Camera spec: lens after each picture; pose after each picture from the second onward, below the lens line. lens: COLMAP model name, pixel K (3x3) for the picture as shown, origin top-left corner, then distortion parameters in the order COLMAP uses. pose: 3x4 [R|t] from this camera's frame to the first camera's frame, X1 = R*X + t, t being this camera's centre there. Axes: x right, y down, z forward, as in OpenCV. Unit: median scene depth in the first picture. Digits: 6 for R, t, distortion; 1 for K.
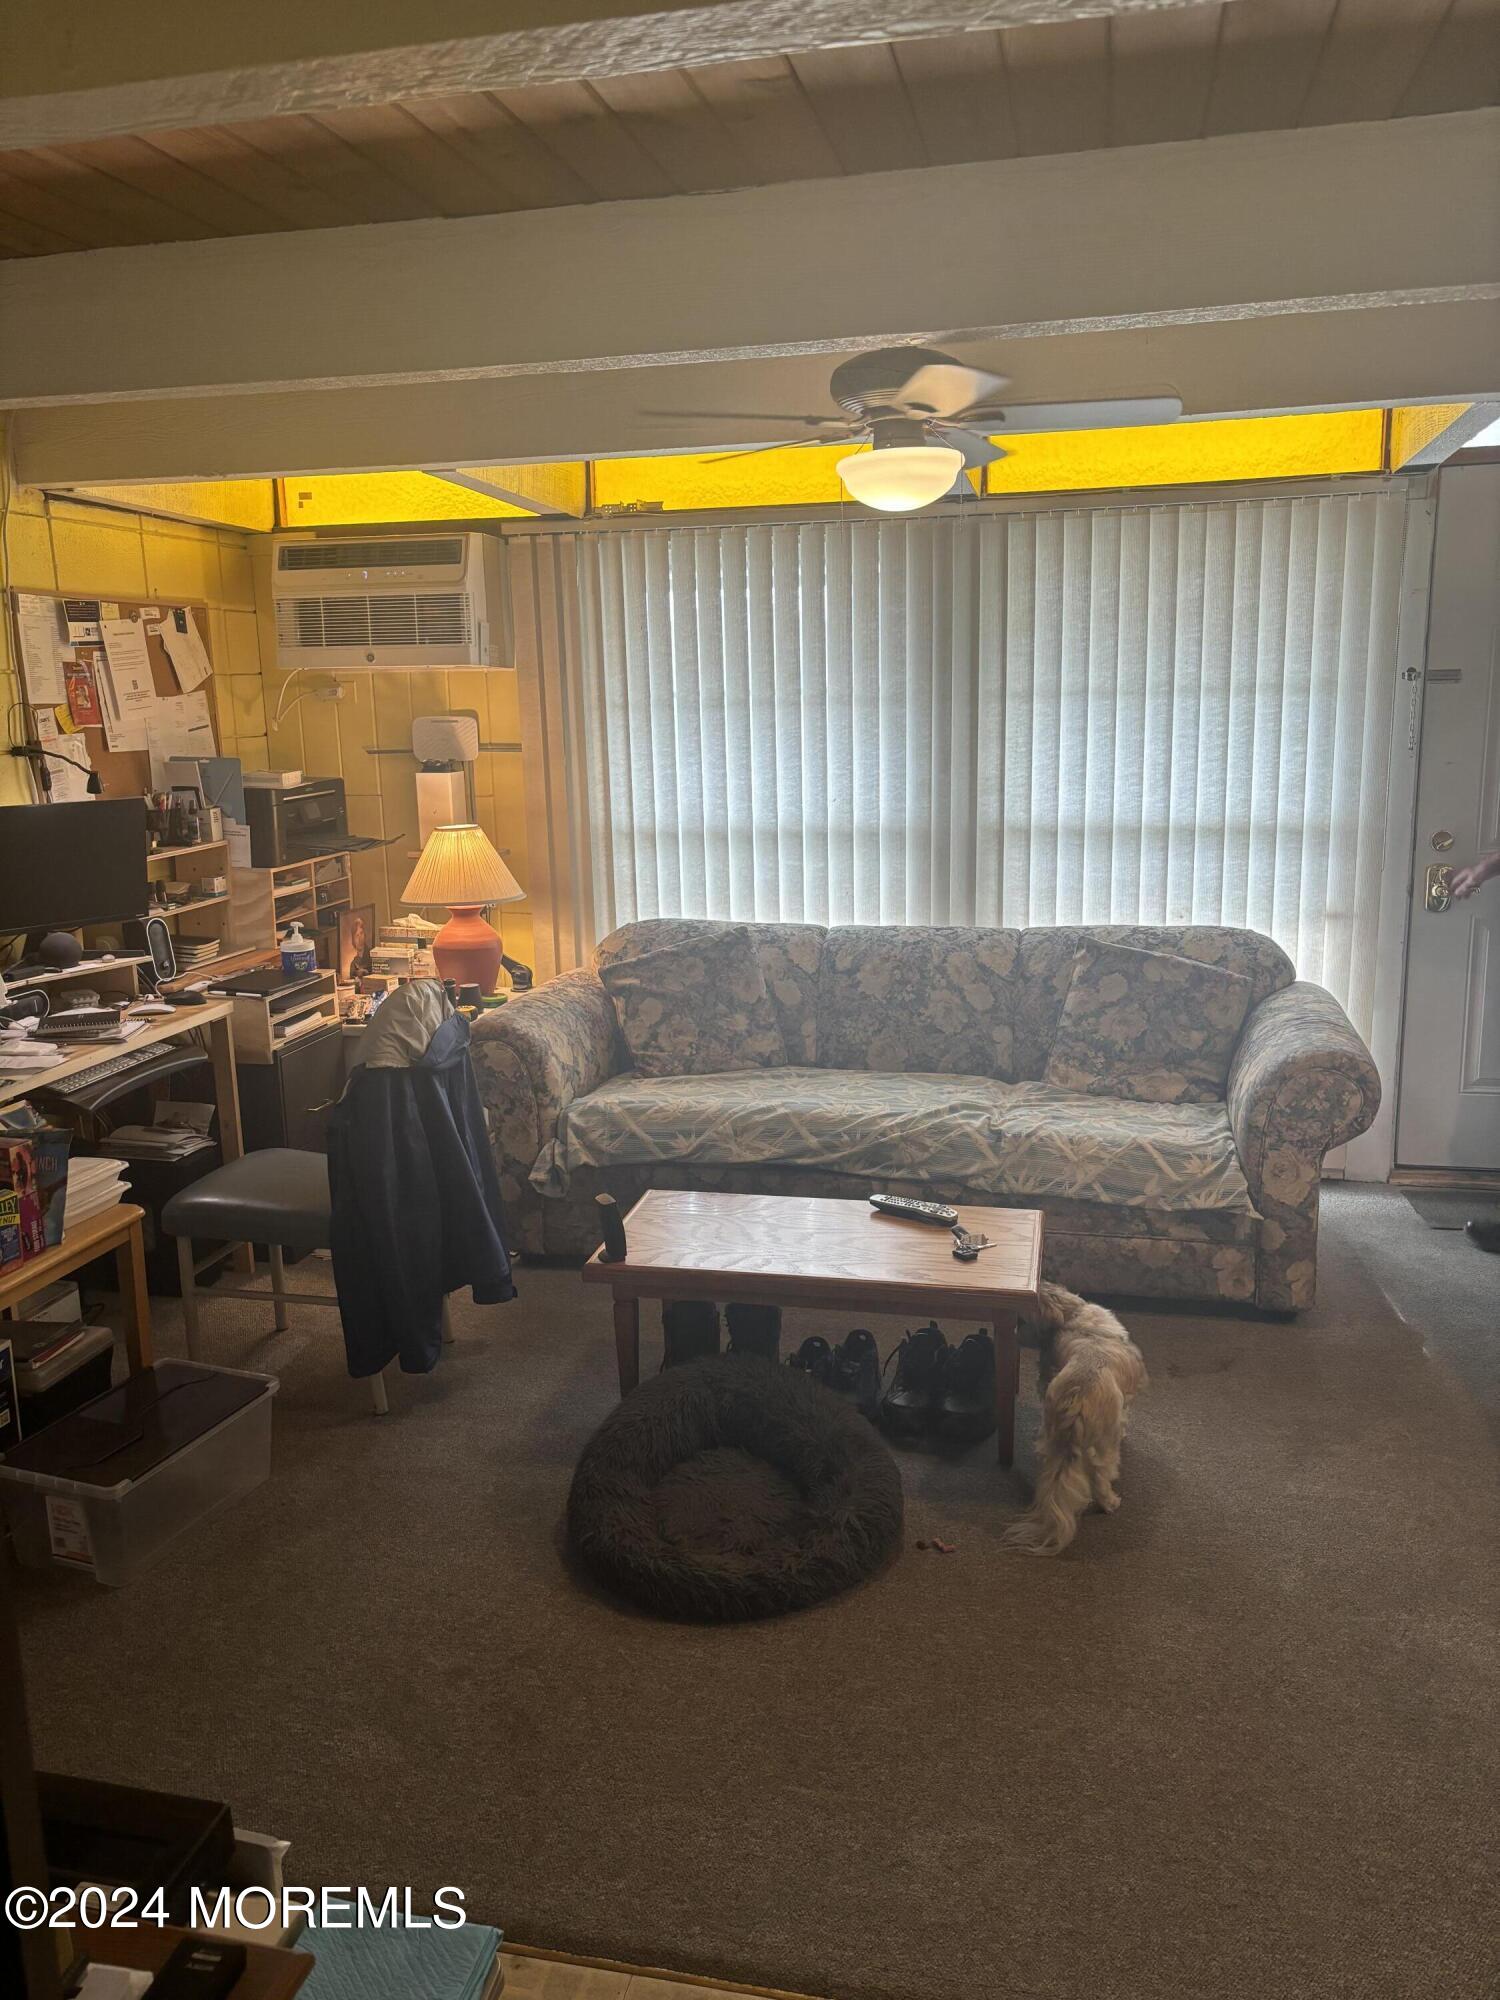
lens RADIAL K [[1511.6, 0, 745.7], [0, 1511.6, 1005.4], [0, 0, 1]] dist [0.106520, -0.167477]
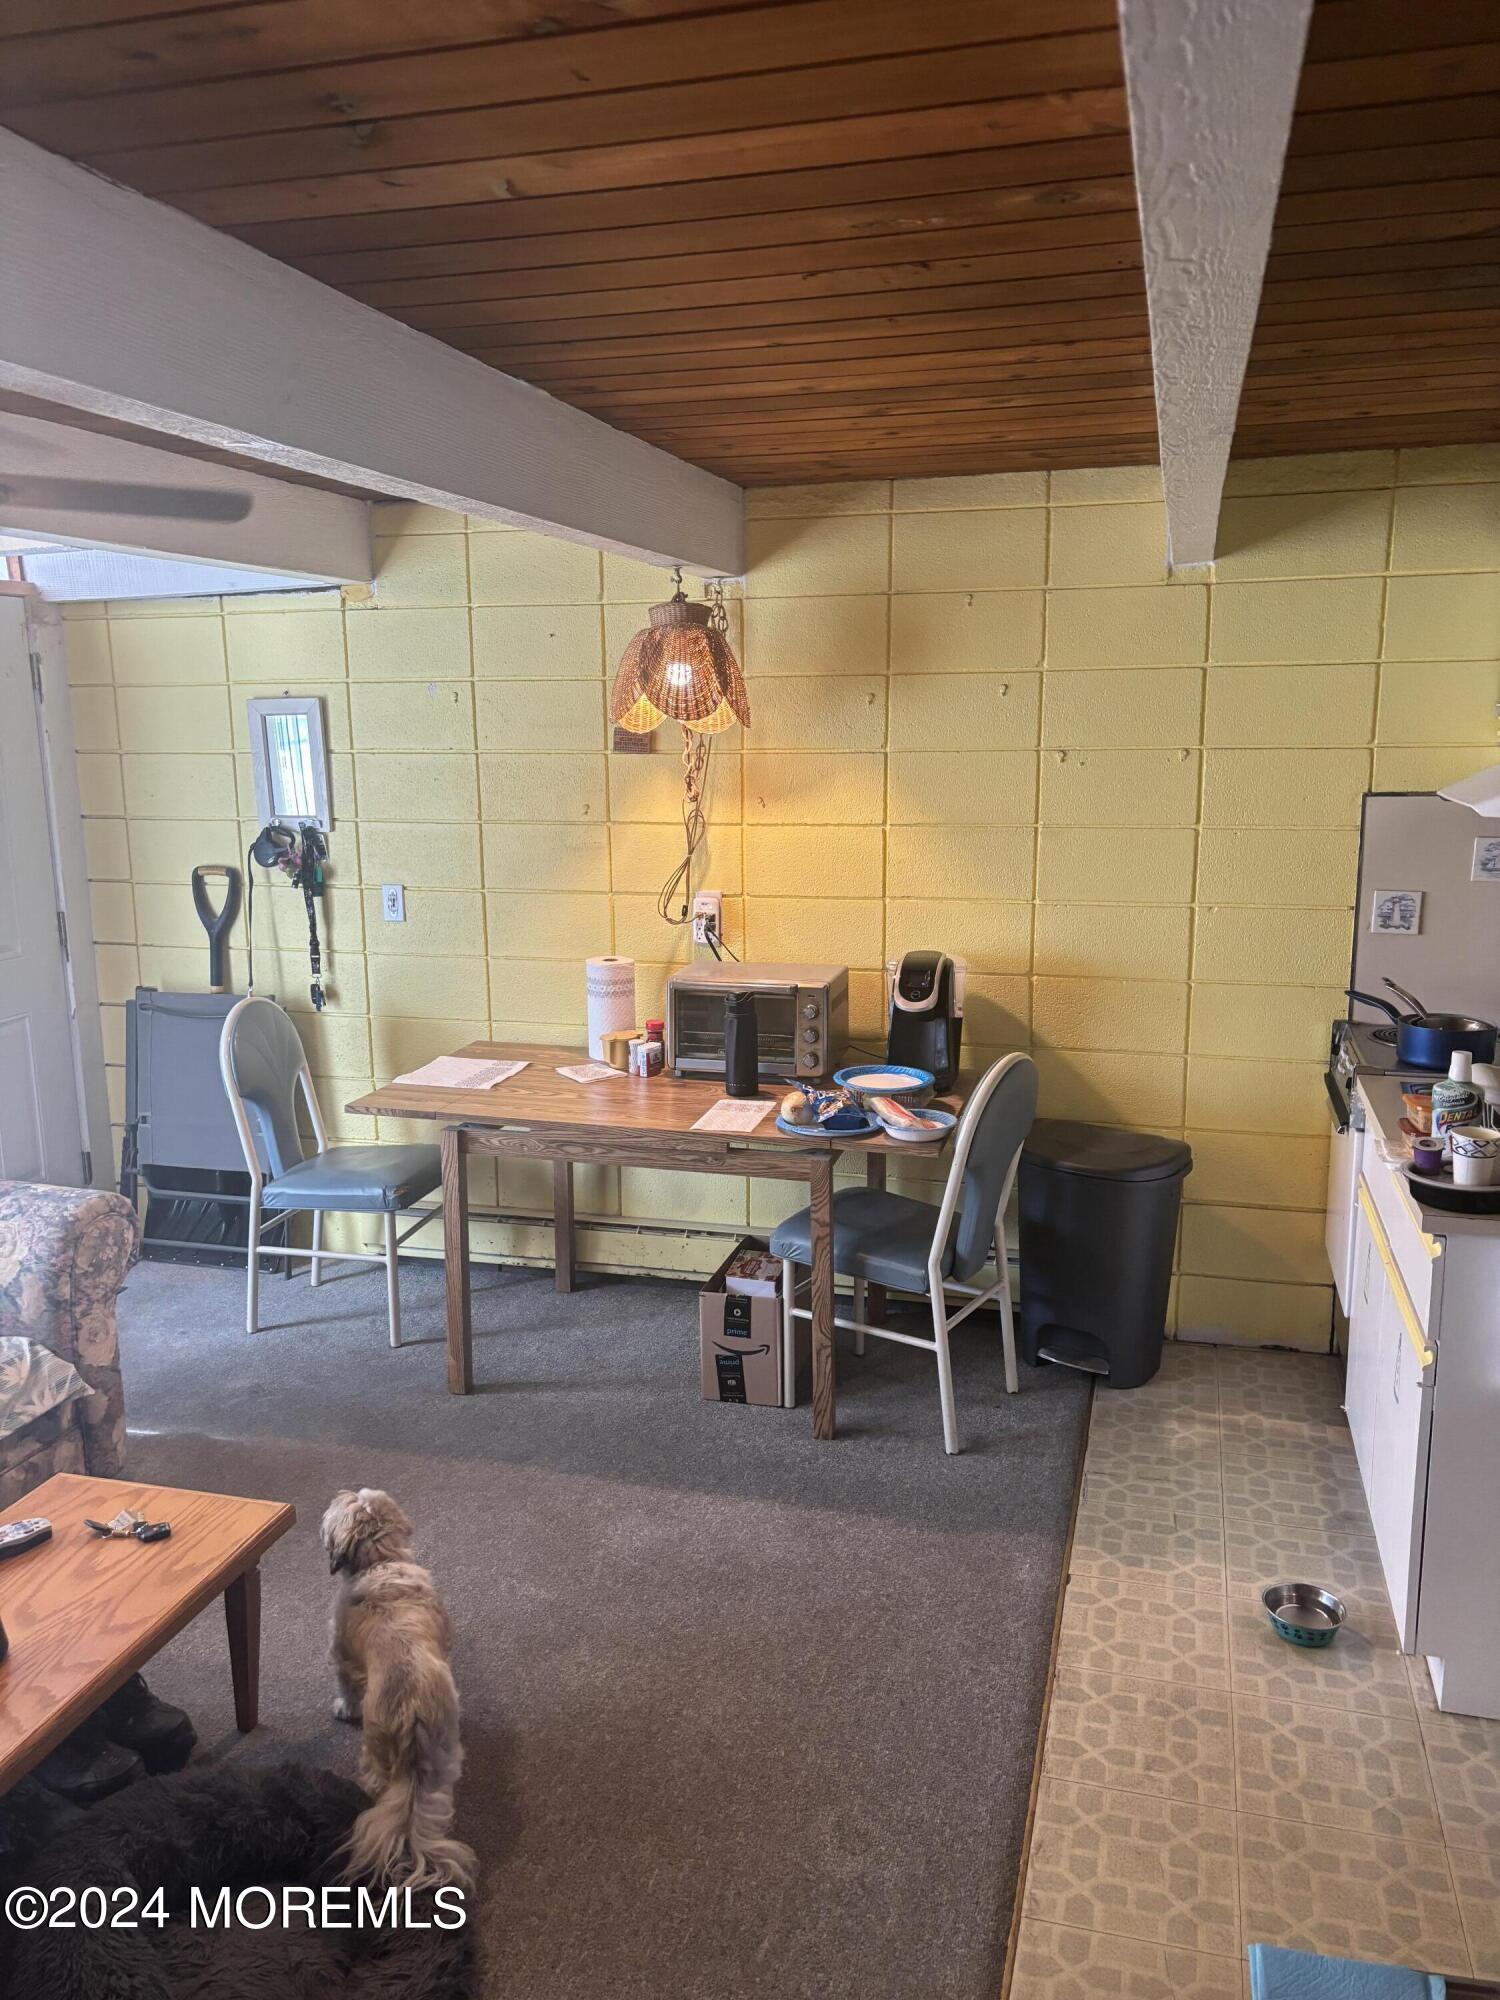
lens RADIAL K [[1511.6, 0, 745.7], [0, 1511.6, 1005.4], [0, 0, 1]] dist [0.106520, -0.167477]
pose [[0.047021, -0.160038, 0.985990, -0.428829], [0.214482, 0.965677, 0.146512, -0.113113], [-0.975595, 0.204588, 0.079733, 0.411726]]
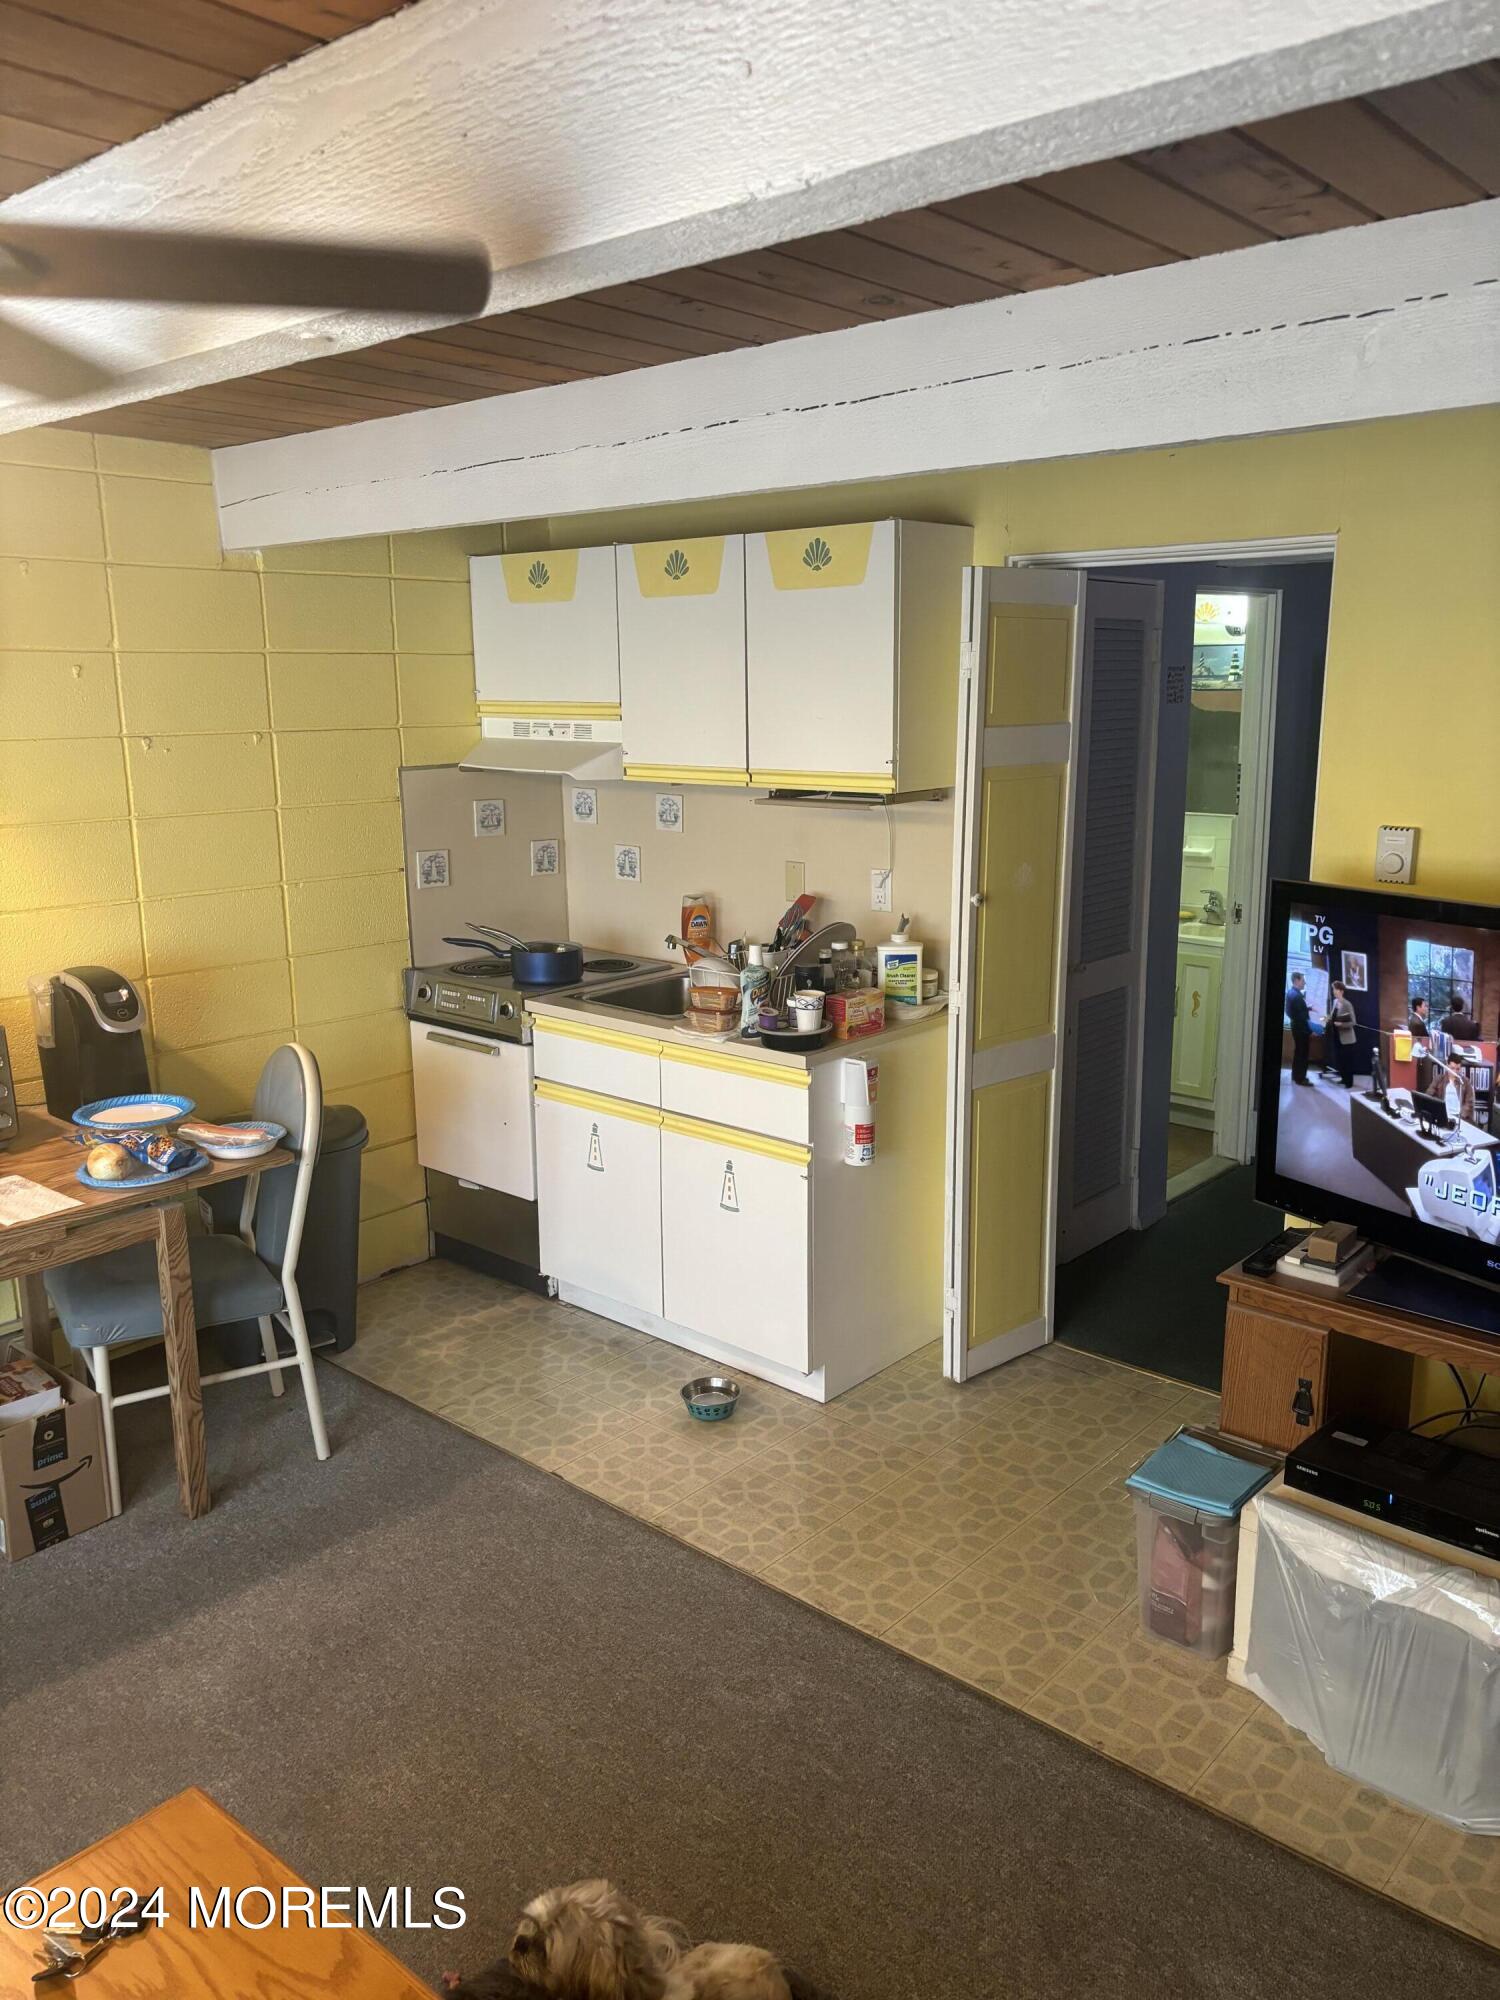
lens RADIAL K [[1511.6, 0, 745.7], [0, 1511.6, 1005.4], [0, 0, 1]] dist [0.106520, -0.167477]
pose [[-0.875560, -0.062848, 0.479004, -0.207571], [0.135231, 0.919983, 0.367892, -0.223322], [-0.463797, 0.386888, -0.797001, 0.877447]]
